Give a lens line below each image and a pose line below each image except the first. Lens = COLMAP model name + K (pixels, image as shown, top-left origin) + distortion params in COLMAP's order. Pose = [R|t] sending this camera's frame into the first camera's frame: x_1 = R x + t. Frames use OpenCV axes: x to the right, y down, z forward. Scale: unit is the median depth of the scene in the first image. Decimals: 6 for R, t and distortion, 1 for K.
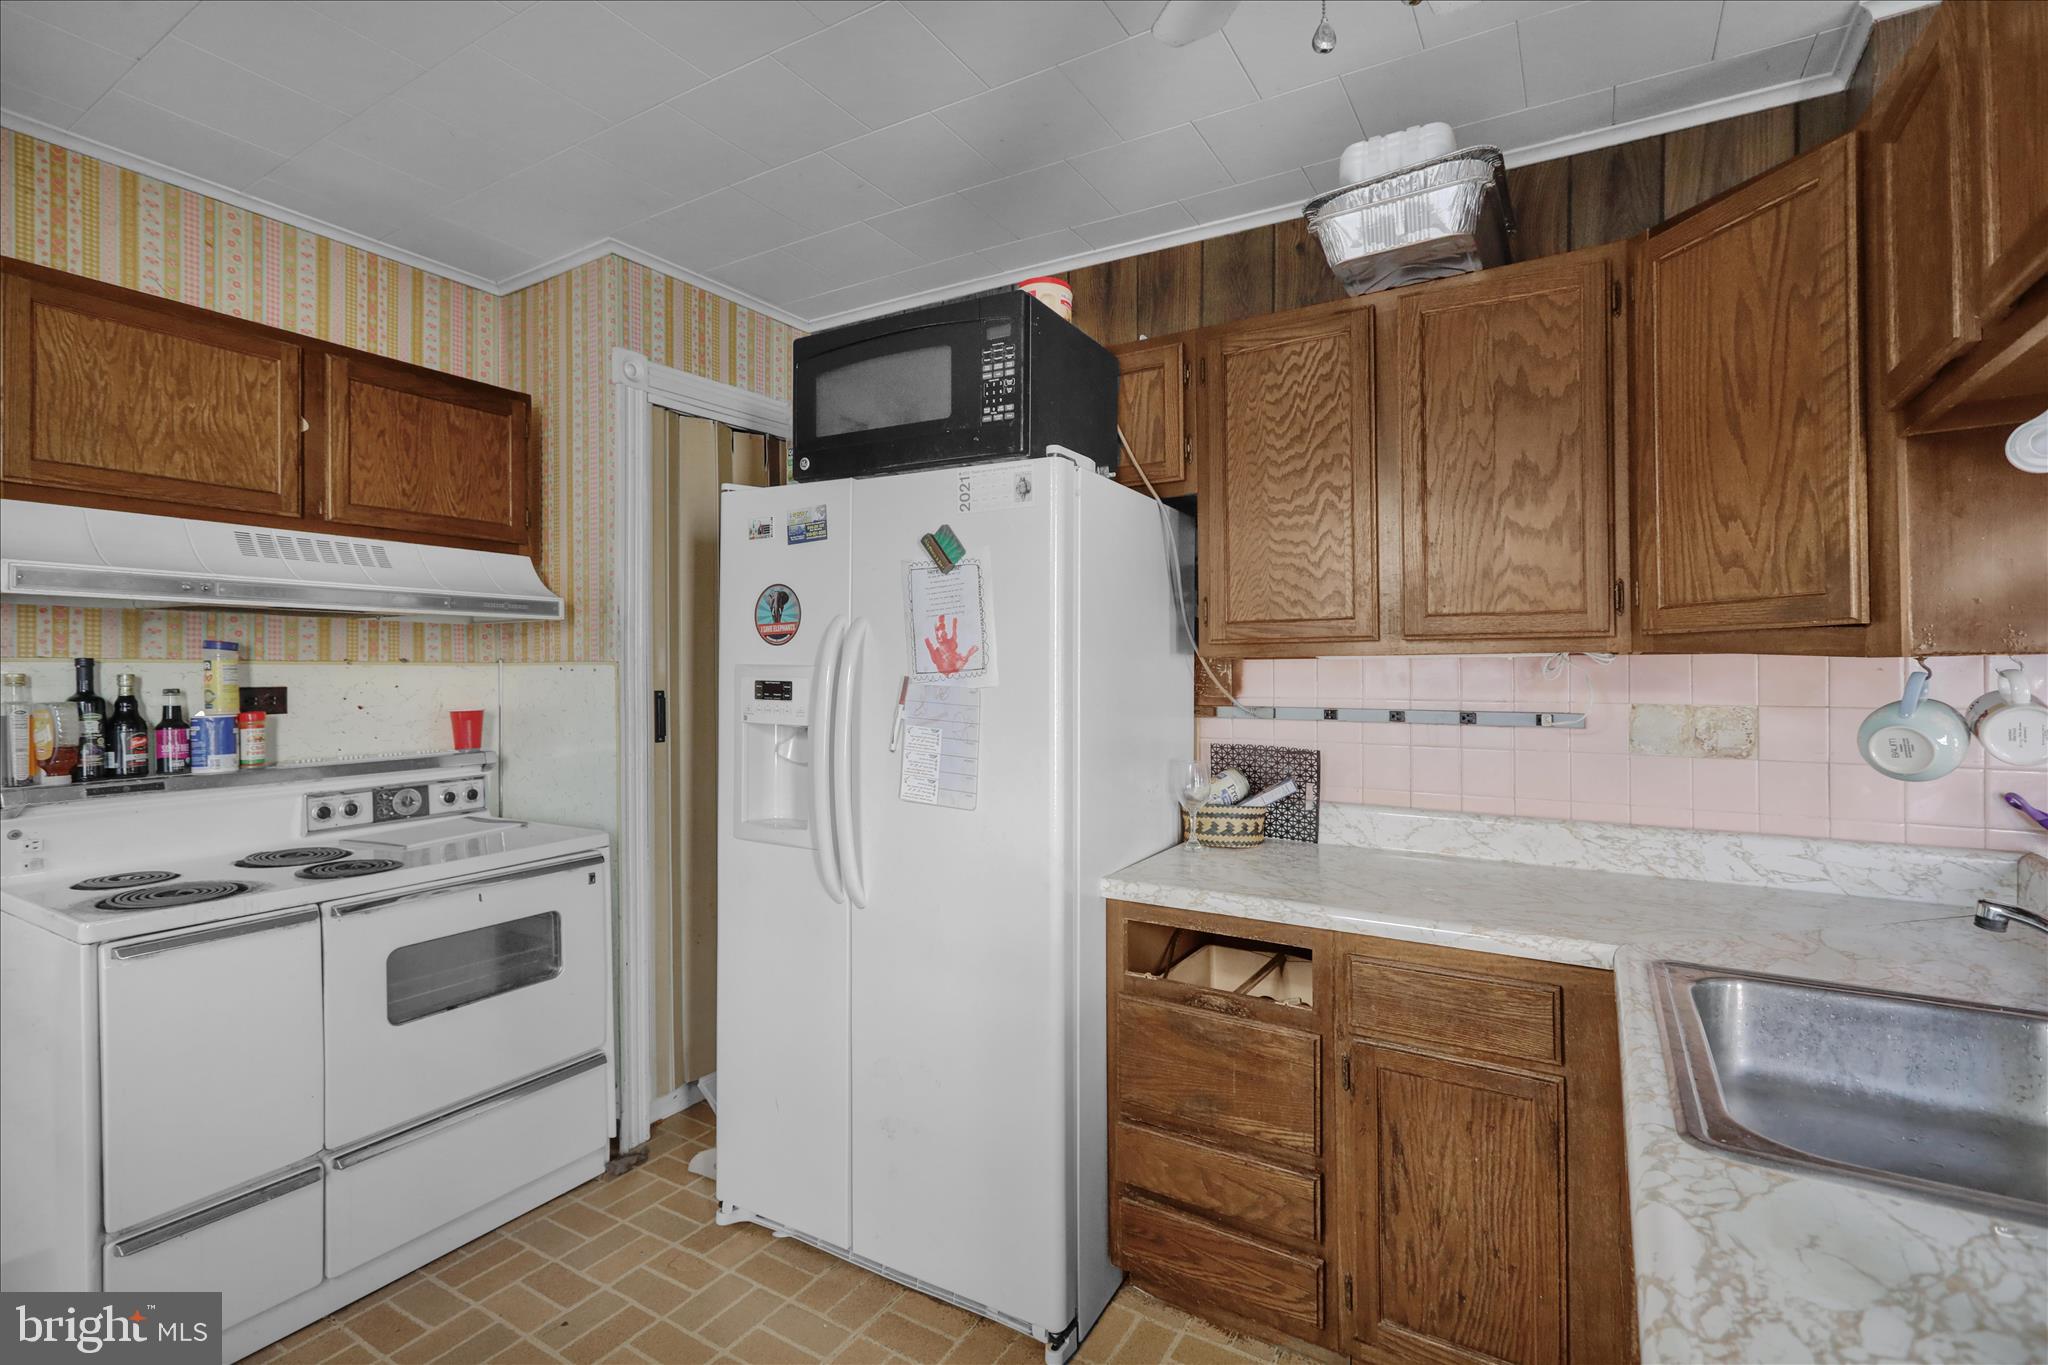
lens RADIAL K [[932.1, 0, 1024.7], [0, 932.1, 671.9], [0, 0, 1]] dist [0.002644, -0.000193]
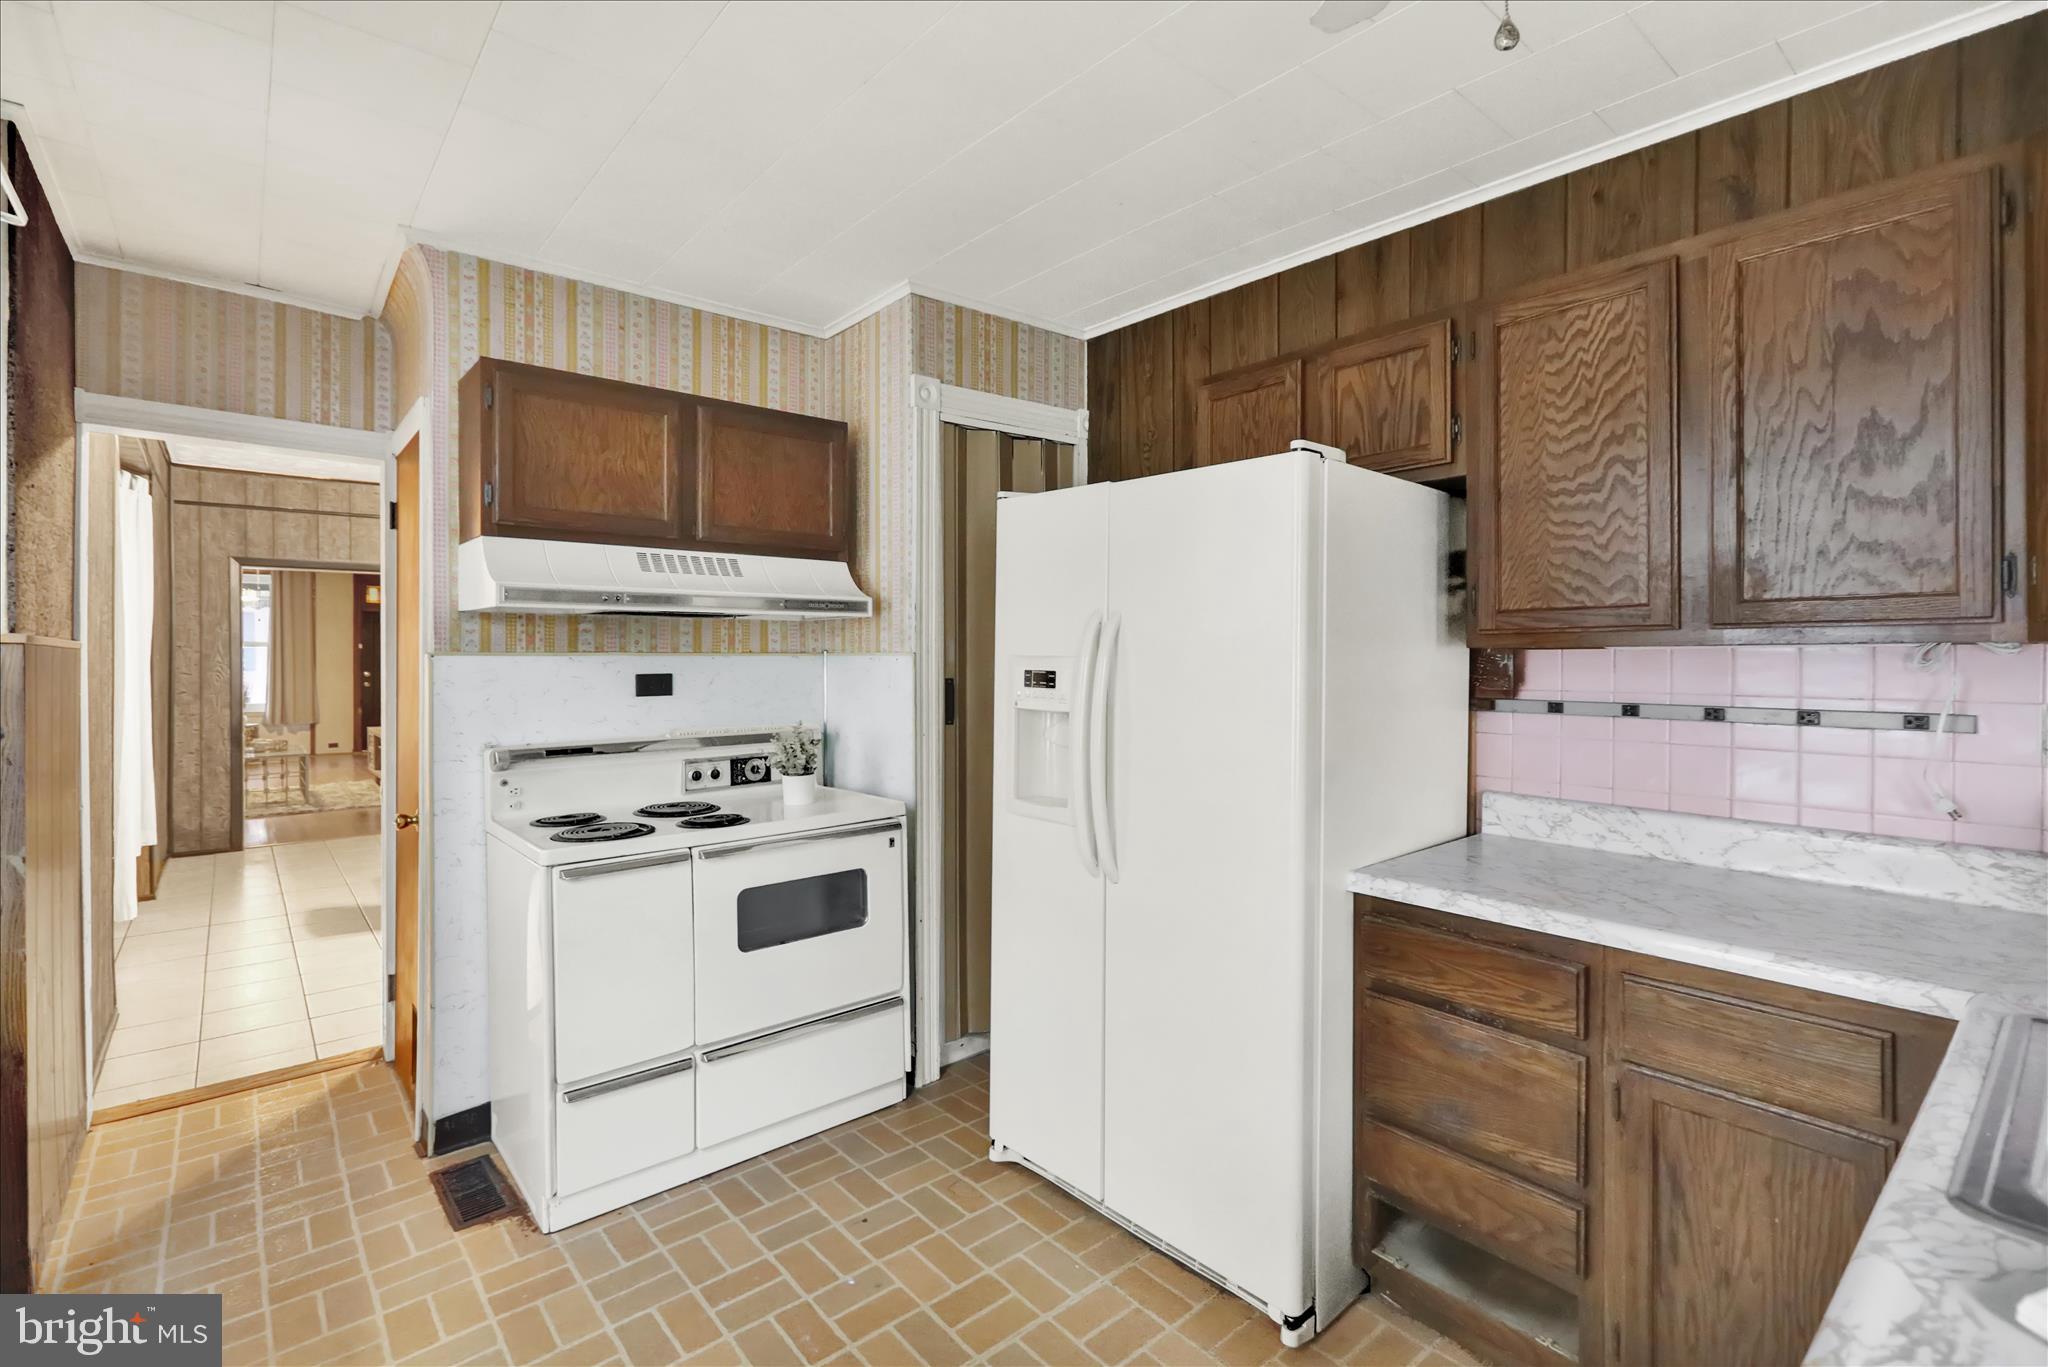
lens RADIAL K [[939.4, 0, 1023.8], [0, 939.4, 650.0], [0, 0, 1]] dist [0.001568, 0.000231]
pose [[0.949253, -0.003059, -0.314498, 0.059979], [0.001269, 0.999982, -0.005897, -0.008910], [0.314510, 0.005198, 0.949240, -0.052114]]
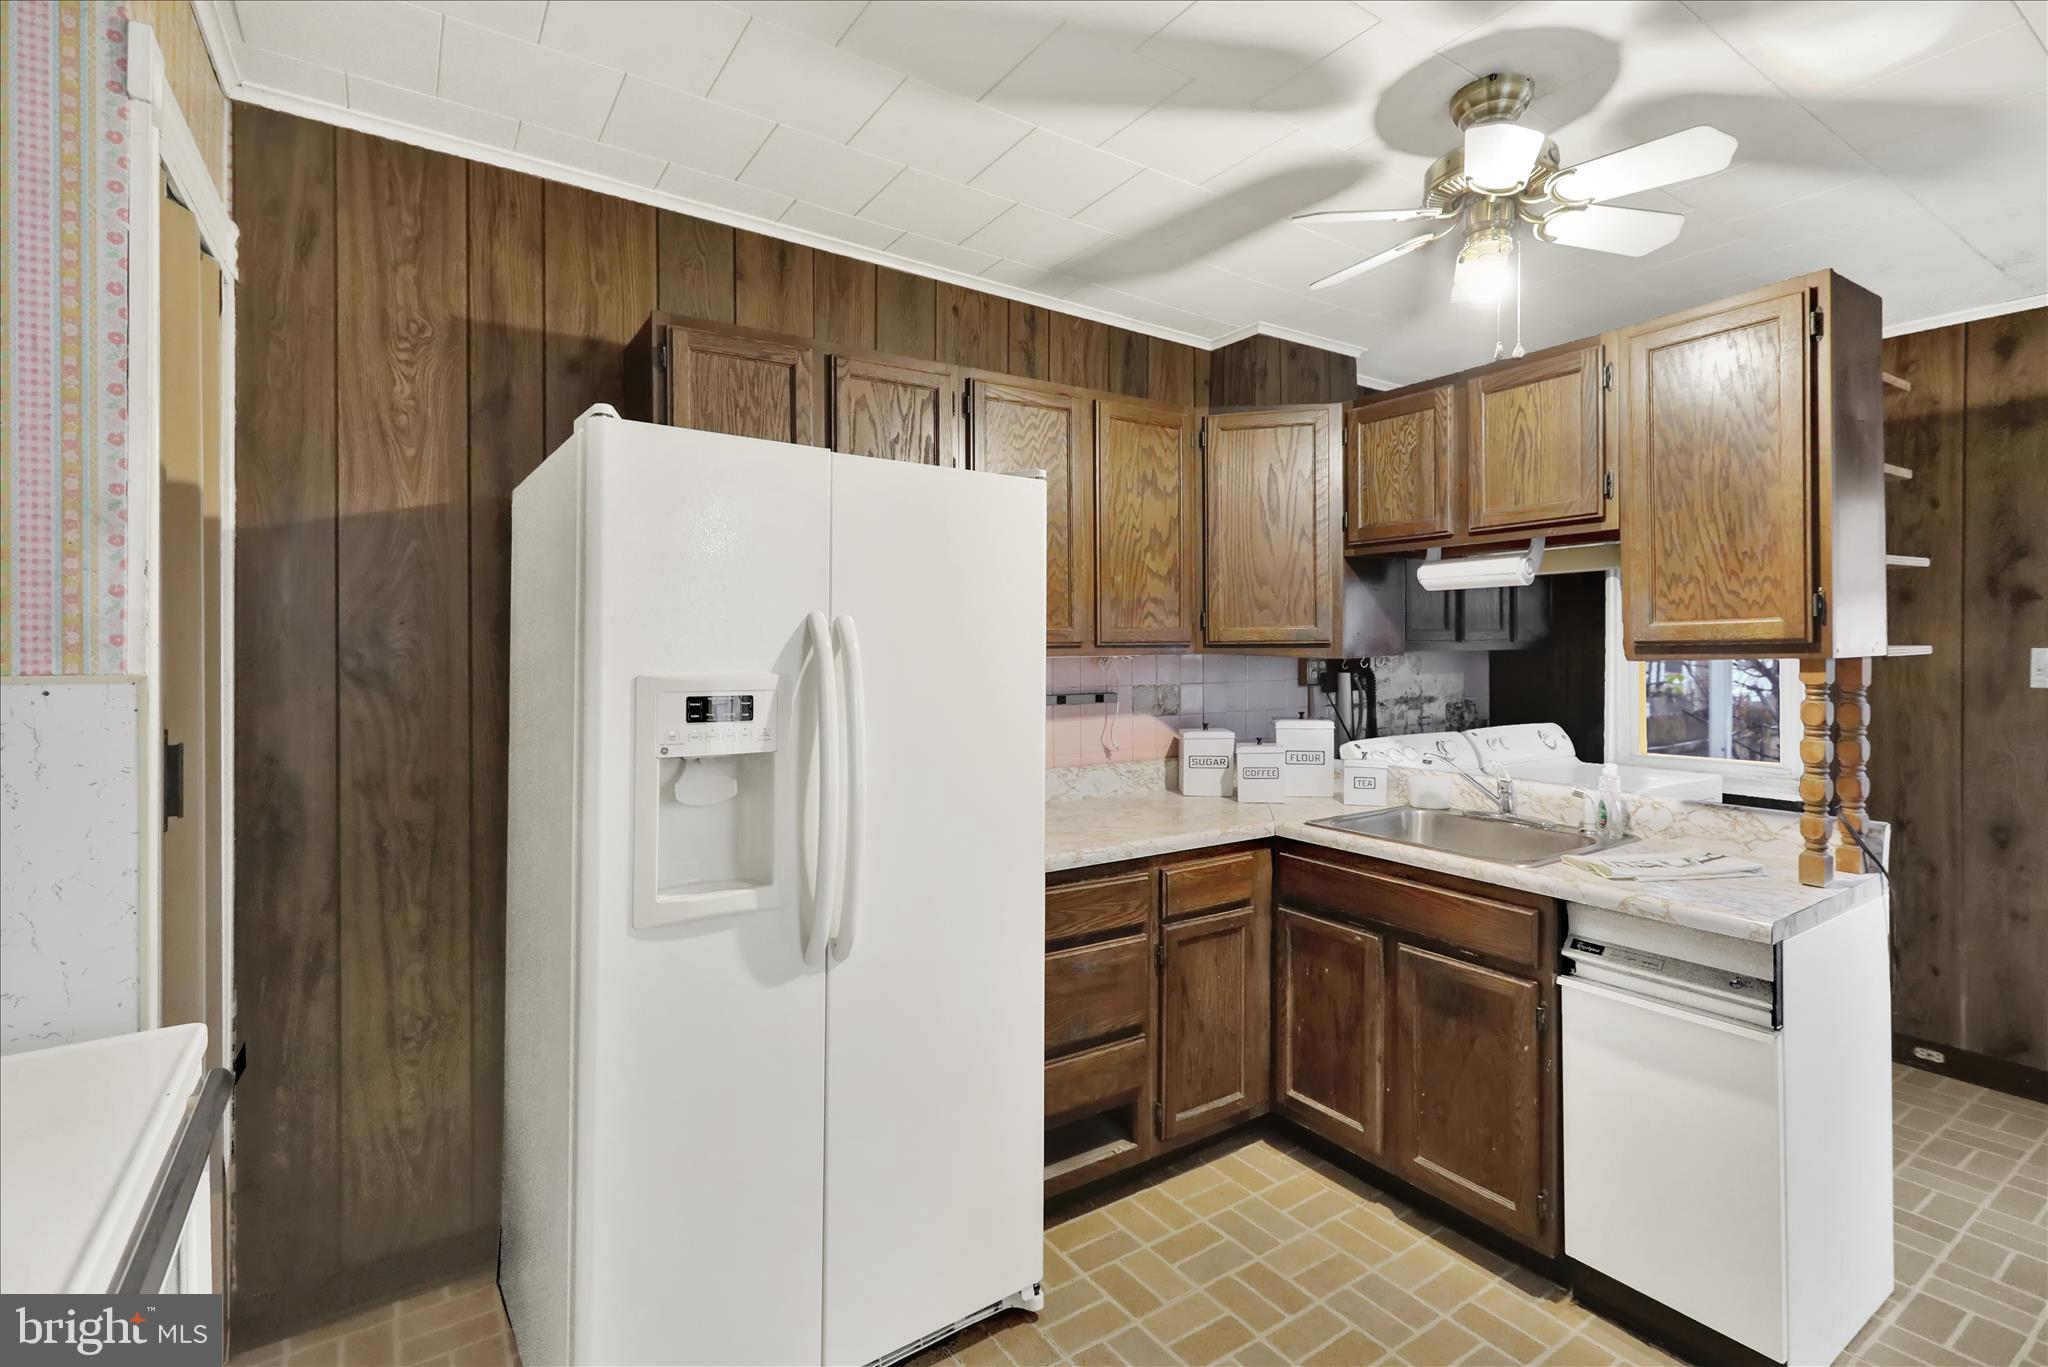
lens RADIAL K [[939.4, 0, 1023.8], [0, 939.4, 650.0], [0, 0, 1]] dist [0.001568, 0.000231]
pose [[0.421822, -0.003673, 0.906671, -0.862421], [0.008455, 0.999964, 0.000118, -0.025514], [-0.906639, 0.007616, 0.421838, 0.481957]]
